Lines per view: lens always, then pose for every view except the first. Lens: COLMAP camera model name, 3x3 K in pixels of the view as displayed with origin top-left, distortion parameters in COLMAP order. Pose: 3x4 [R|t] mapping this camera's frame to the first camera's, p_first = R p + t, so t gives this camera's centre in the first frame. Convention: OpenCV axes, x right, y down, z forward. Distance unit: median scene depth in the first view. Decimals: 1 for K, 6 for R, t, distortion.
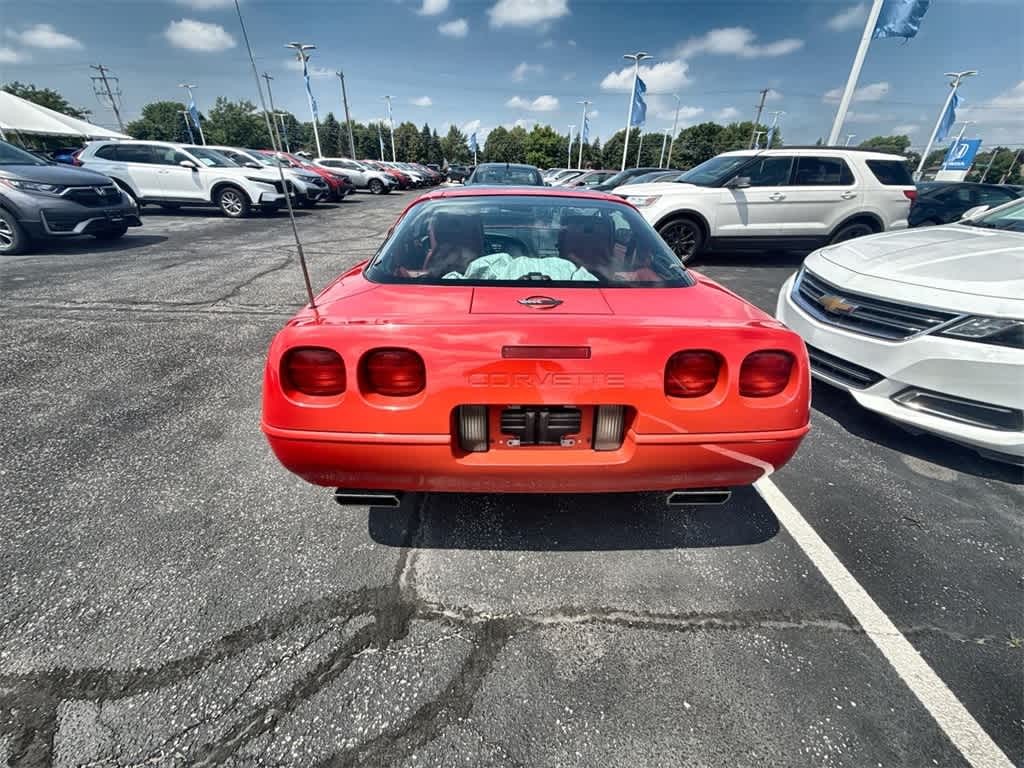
lens RADIAL K [[409.6, 0, 513.4], [0, 409.6, 385.5], [0, 0, 1]] dist [-0.000806, -0.000212]
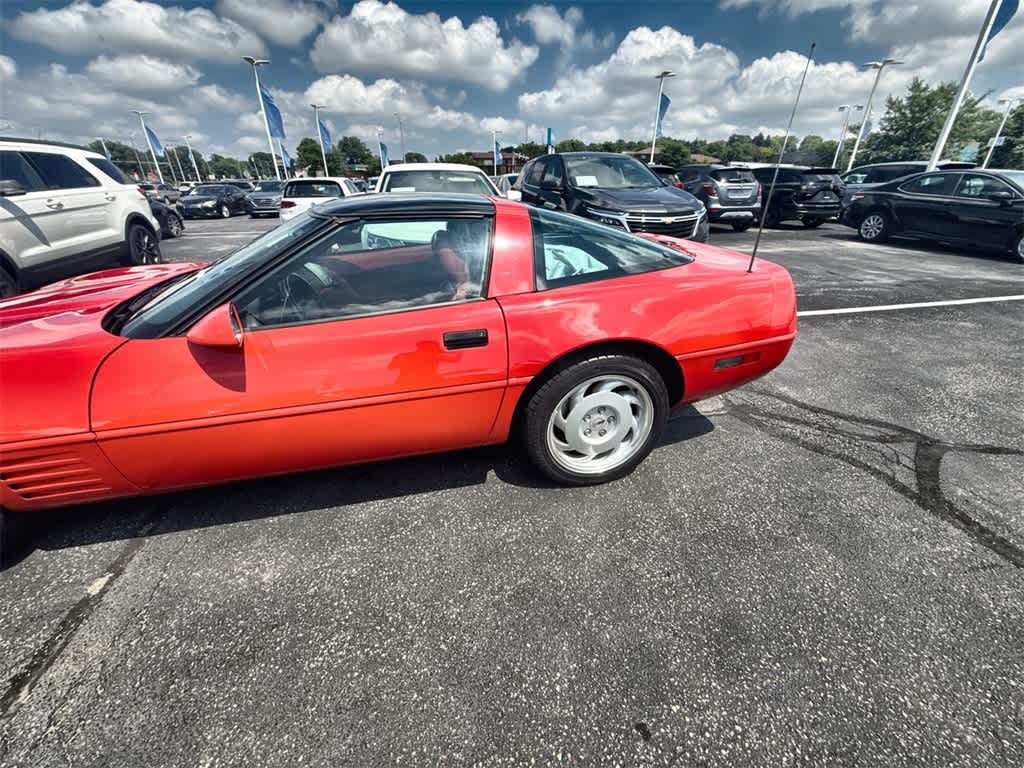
lens RADIAL K [[409.6, 0, 514.1], [0, 409.6, 385.9], [0, 0, 1]] dist [-0.000806, -0.000212]
pose [[-0.203643, -0.458258, 0.865176, -1.276494], [0.452624, 0.739520, 0.498239, -0.718513], [-0.868136, 0.493062, 0.056821, 1.342564]]
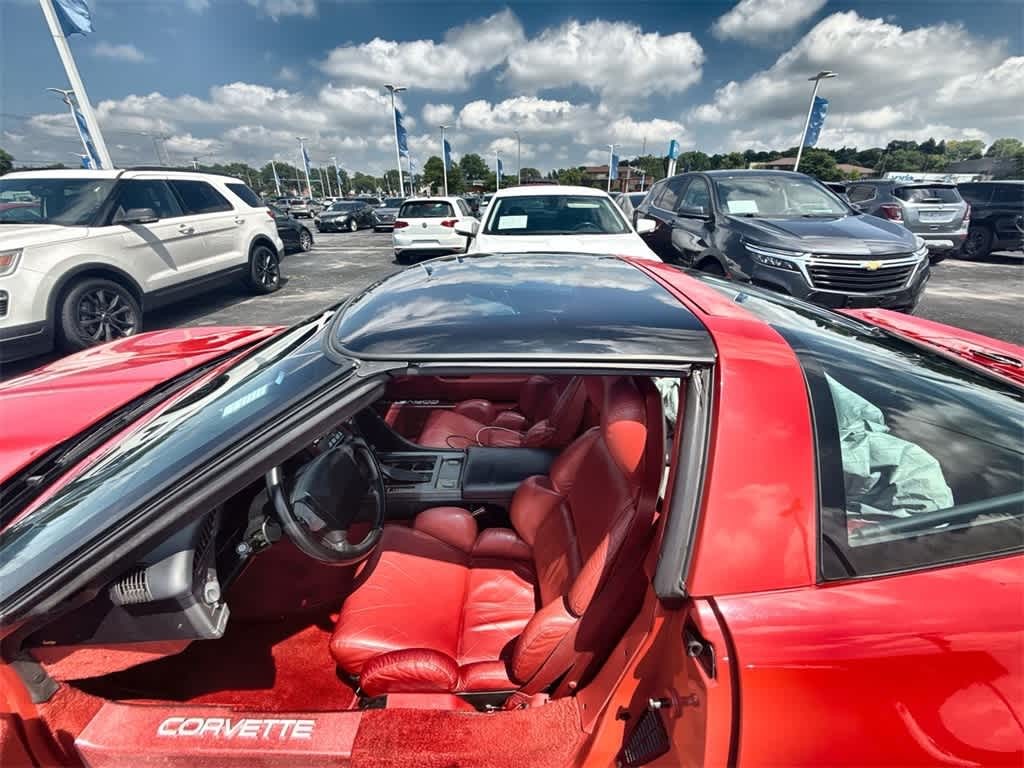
lens RADIAL K [[409.6, 0, 513.1], [0, 409.6, 386.6], [0, 0, 1]] dist [-0.000806, -0.000212]
pose [[0.038434, -0.444531, 0.894939, -0.661213], [0.469546, 0.798601, 0.376513, -0.779276], [-0.882071, 0.405744, 0.239421, 1.327532]]
